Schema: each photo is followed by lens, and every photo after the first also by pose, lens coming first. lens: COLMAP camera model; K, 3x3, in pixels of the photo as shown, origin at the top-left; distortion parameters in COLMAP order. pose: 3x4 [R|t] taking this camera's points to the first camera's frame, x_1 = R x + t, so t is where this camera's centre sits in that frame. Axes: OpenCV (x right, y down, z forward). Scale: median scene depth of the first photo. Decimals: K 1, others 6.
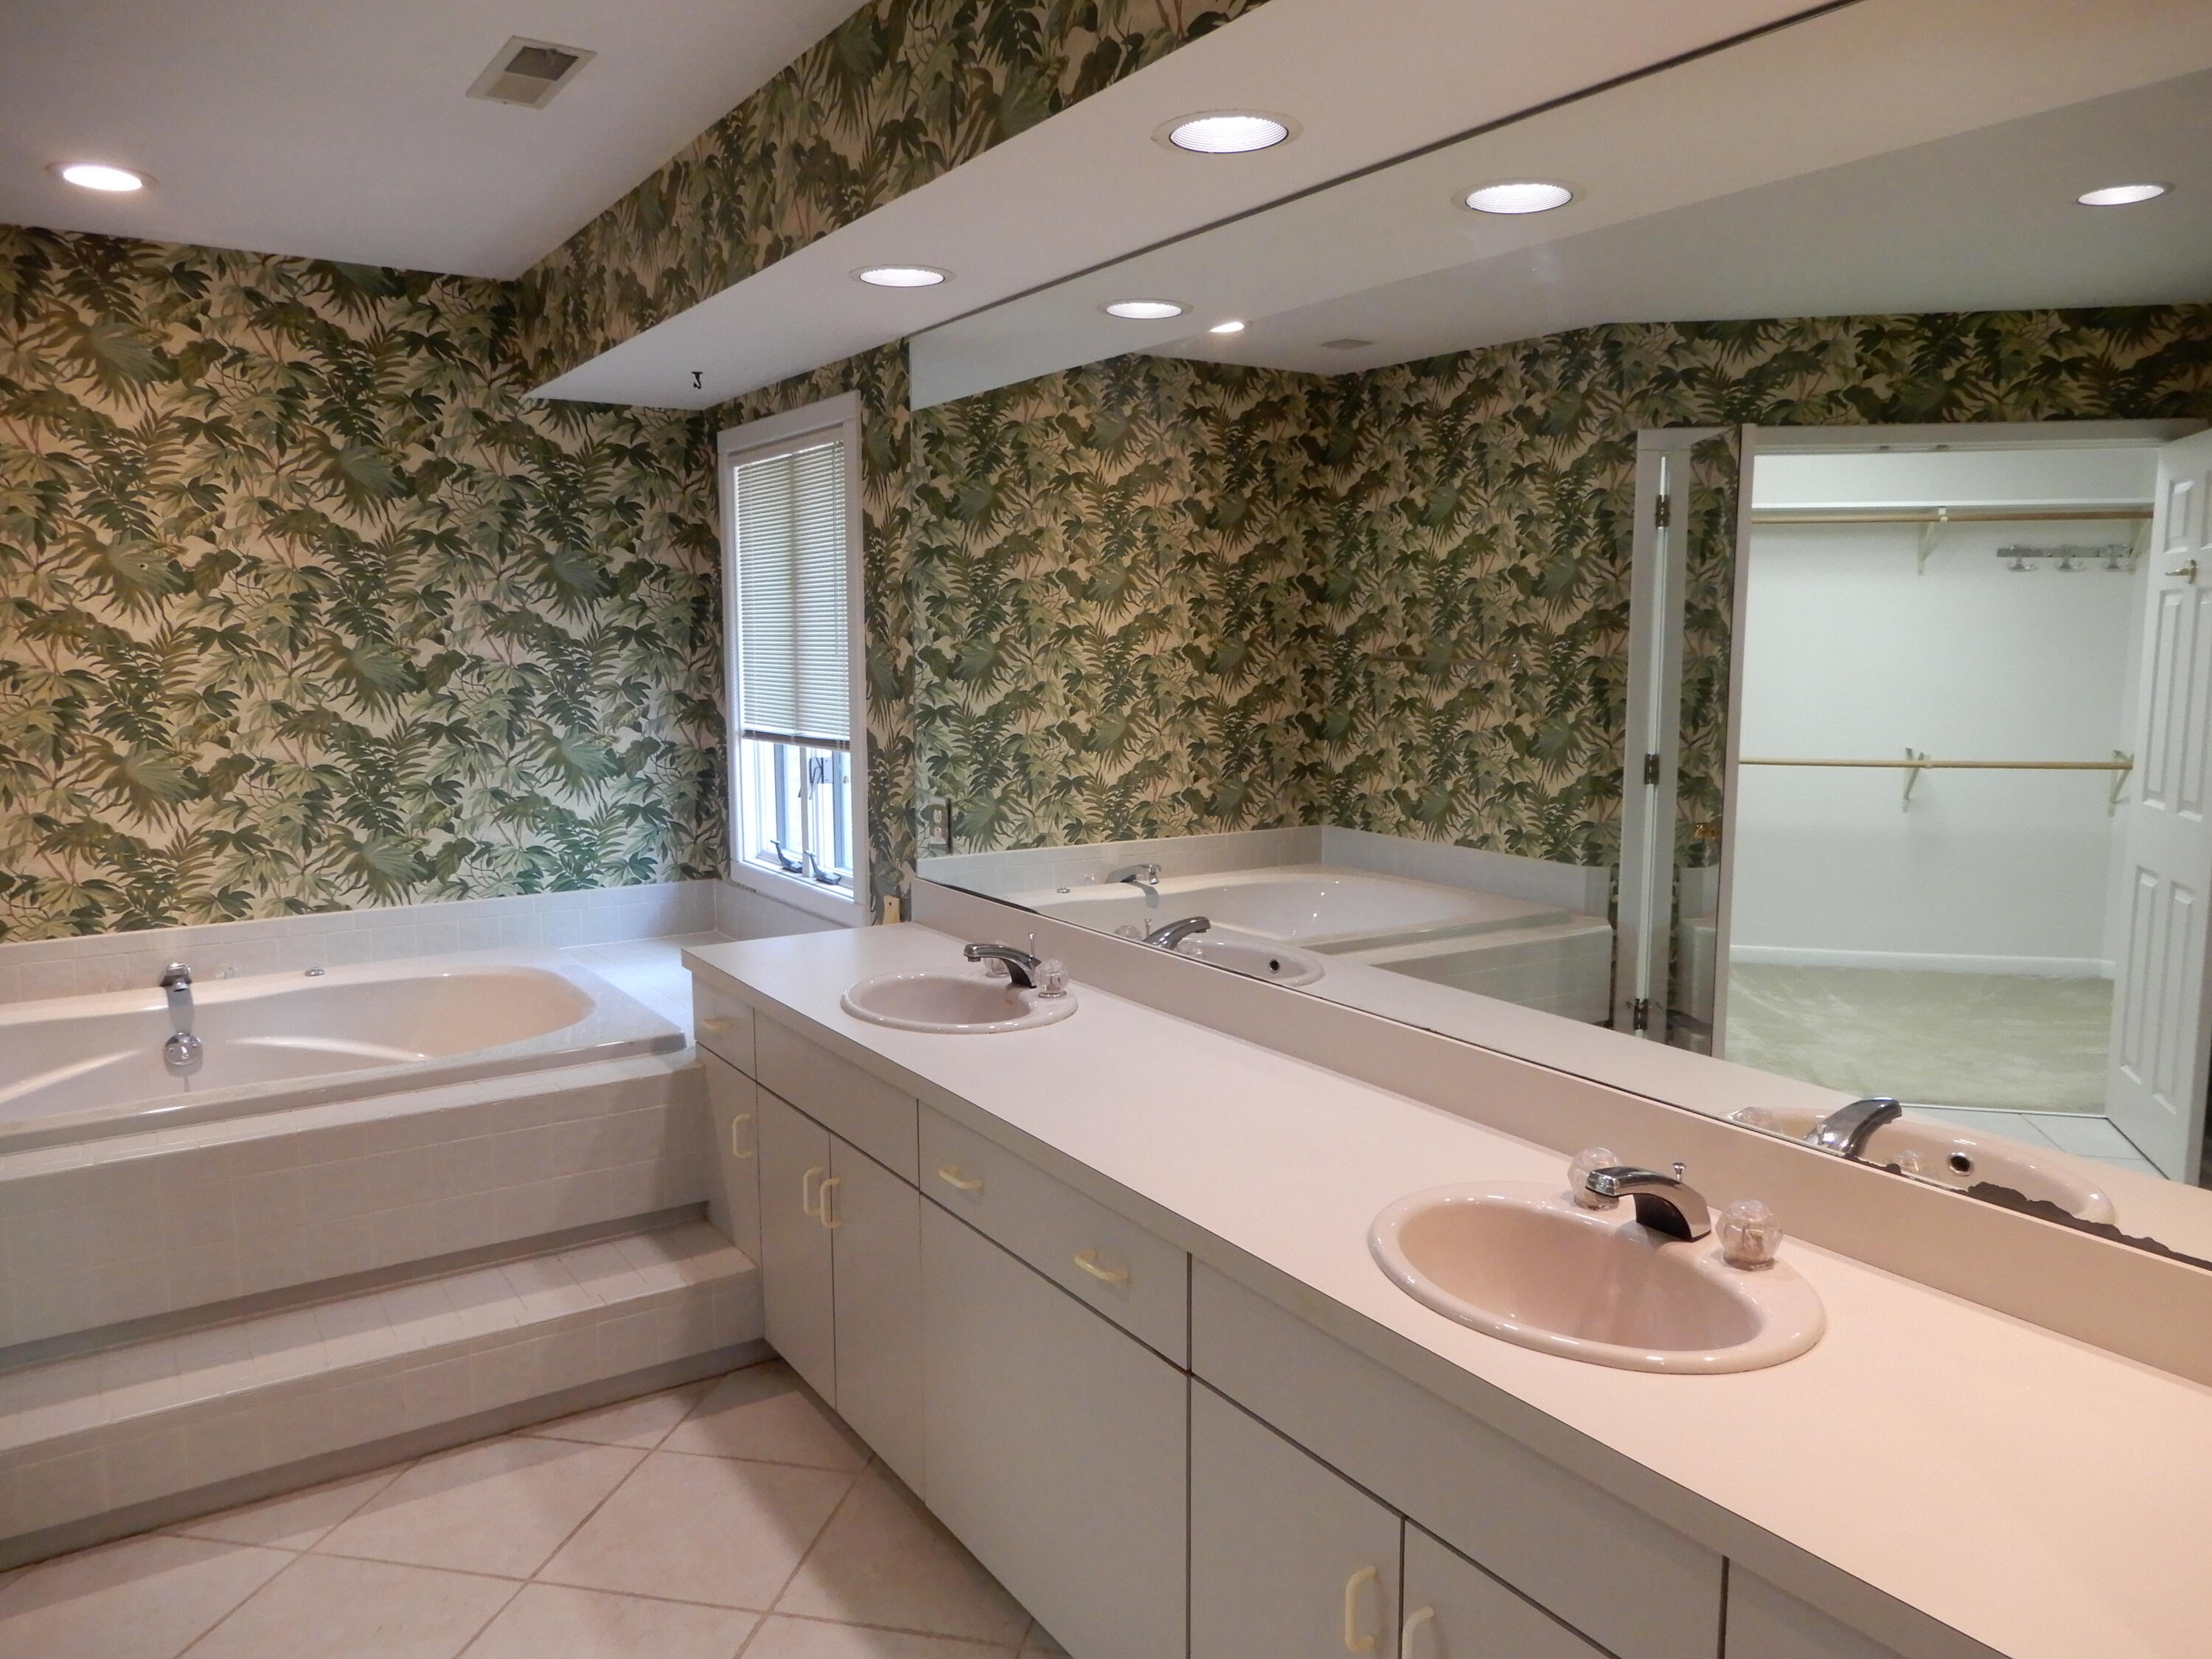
lens RADIAL K [[1564.0, 0, 1094.4], [0, 1564.0, 815.7], [0, 0, 1]] dist [-0.005099, 0.017195]
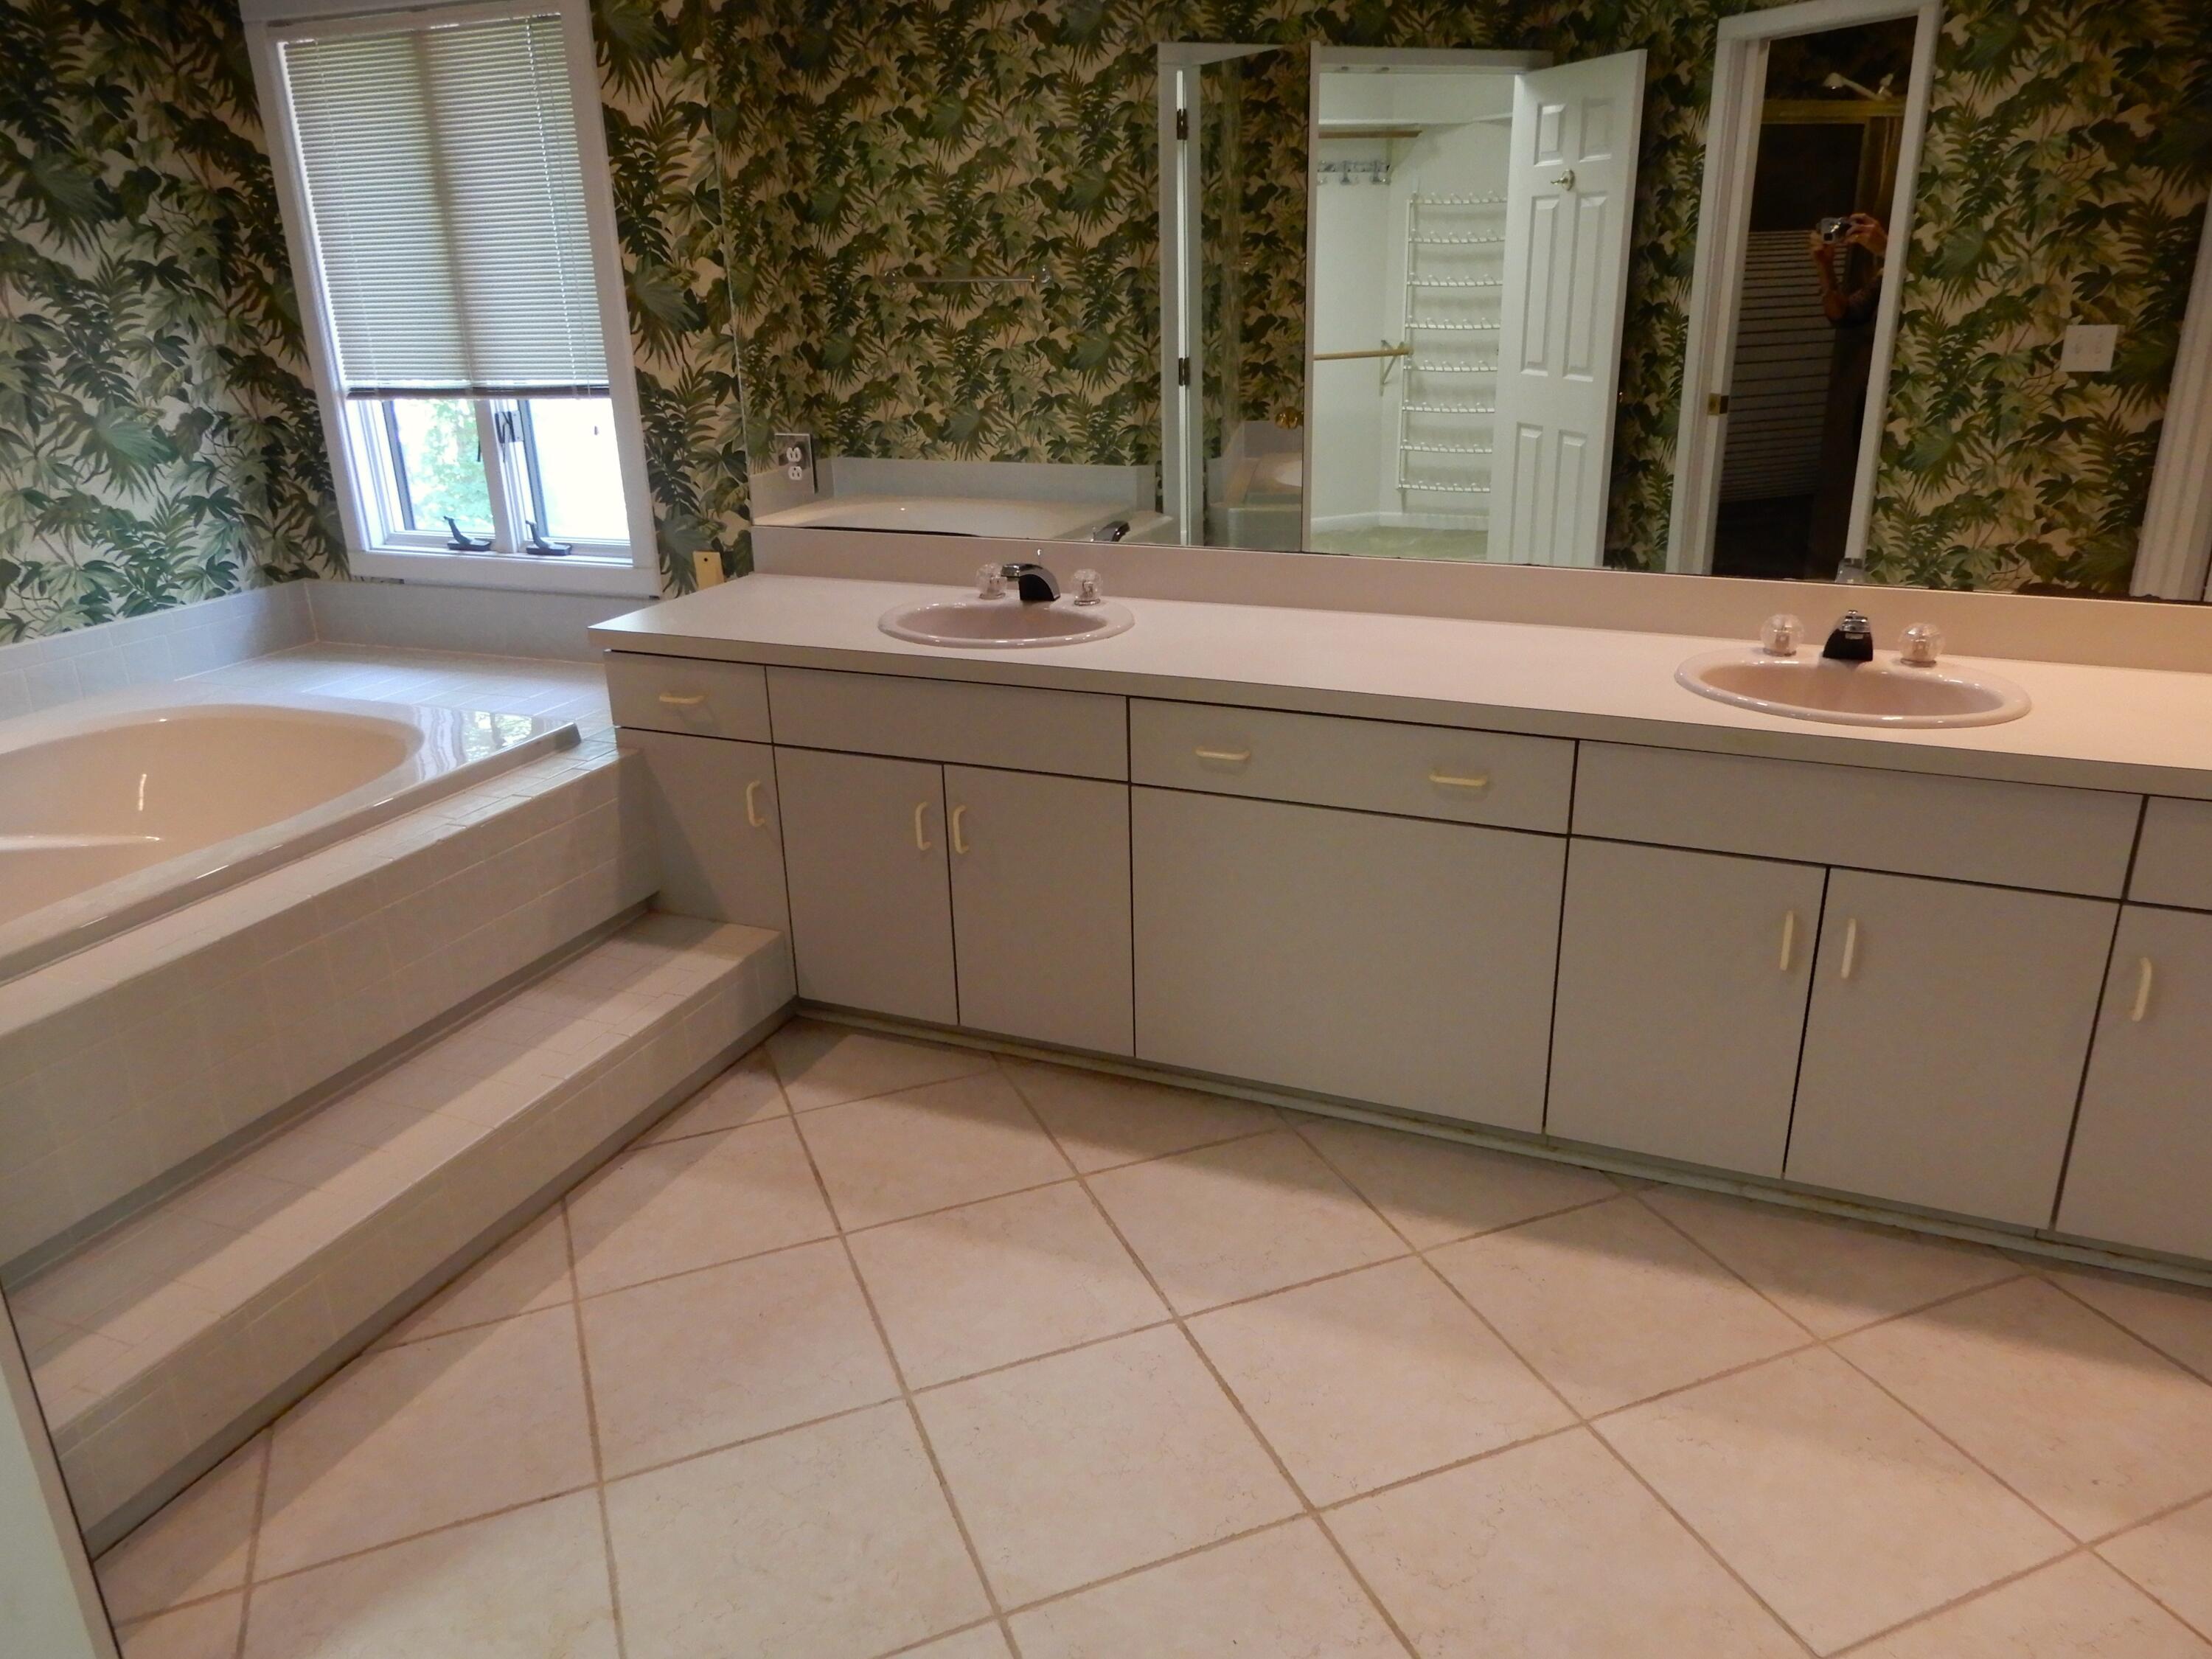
lens RADIAL K [[1564.0, 0, 1086.5], [0, 1564.0, 824.3], [0, 0, 1]] dist [-0.005099, 0.017195]
pose [[0.835020, -0.211099, 0.508113, -0.397979], [0.092761, 0.964265, 0.248169, -0.001855], [-0.542344, -0.160093, 0.824763, 0.071508]]
